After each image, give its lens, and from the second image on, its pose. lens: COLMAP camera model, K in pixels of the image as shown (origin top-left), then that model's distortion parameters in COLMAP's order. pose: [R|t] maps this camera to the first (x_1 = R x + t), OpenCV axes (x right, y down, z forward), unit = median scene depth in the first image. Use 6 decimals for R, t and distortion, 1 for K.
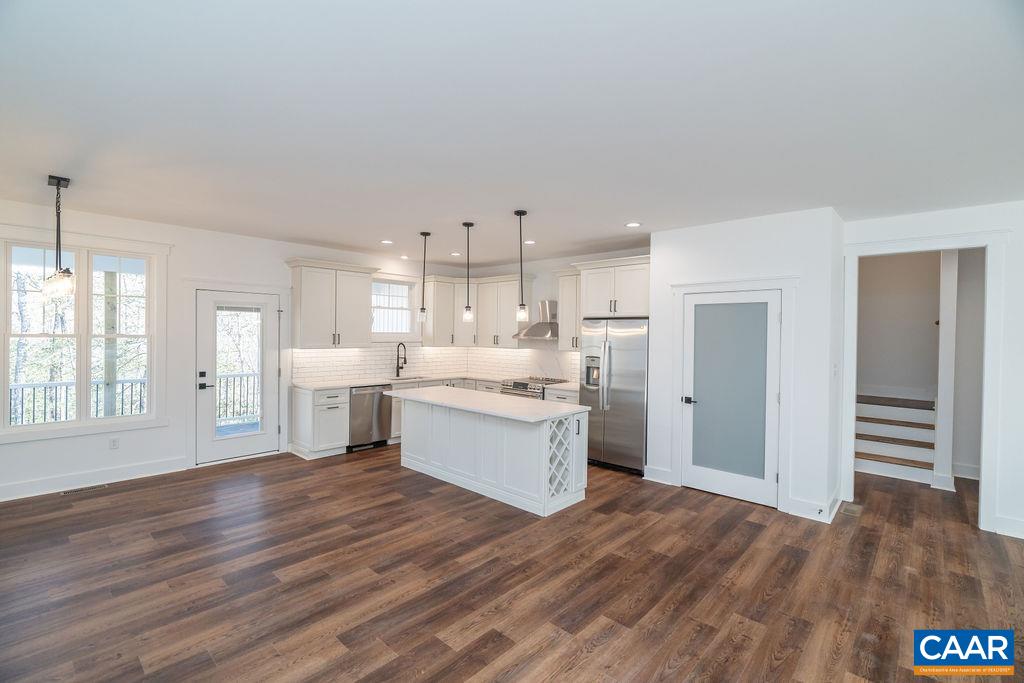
lens RADIAL K [[458.6, 0, 510.8], [0, 458.6, 337.9], [0, 0, 1]] dist [-0.004214, 0.000140]
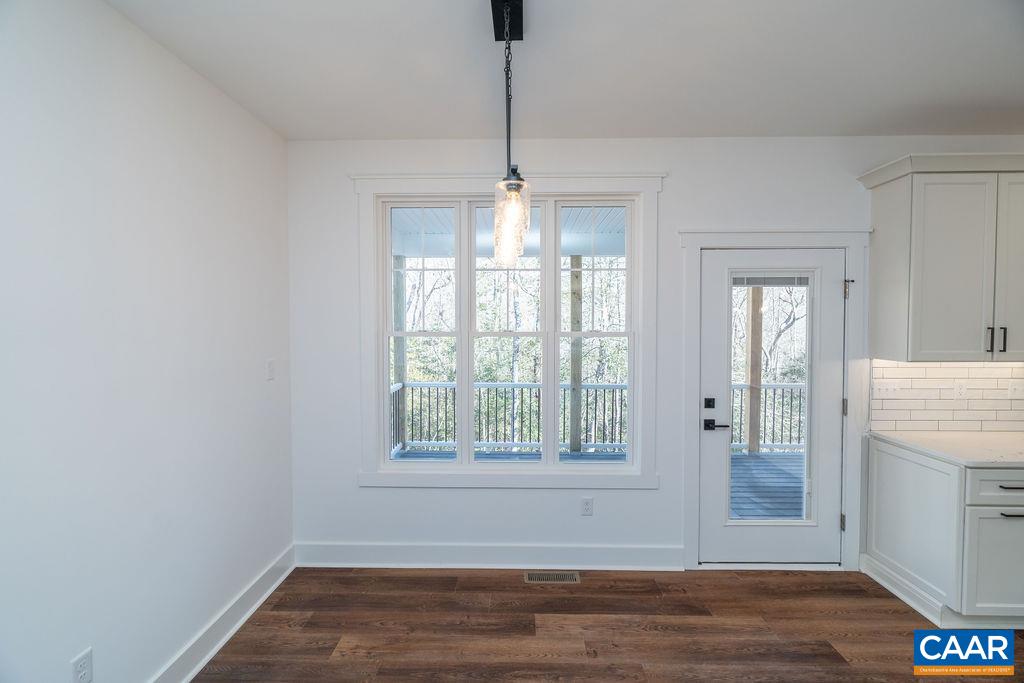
lens RADIAL K [[458.6, 0, 510.8], [0, 458.6, 337.9], [0, 0, 1]] dist [-0.004214, 0.000140]
pose [[0.661405, 0.006713, -0.749999, -0.384796], [0.003131, 0.999927, 0.011712, -0.005505], [0.750022, -0.010095, 0.661335, 0.419598]]
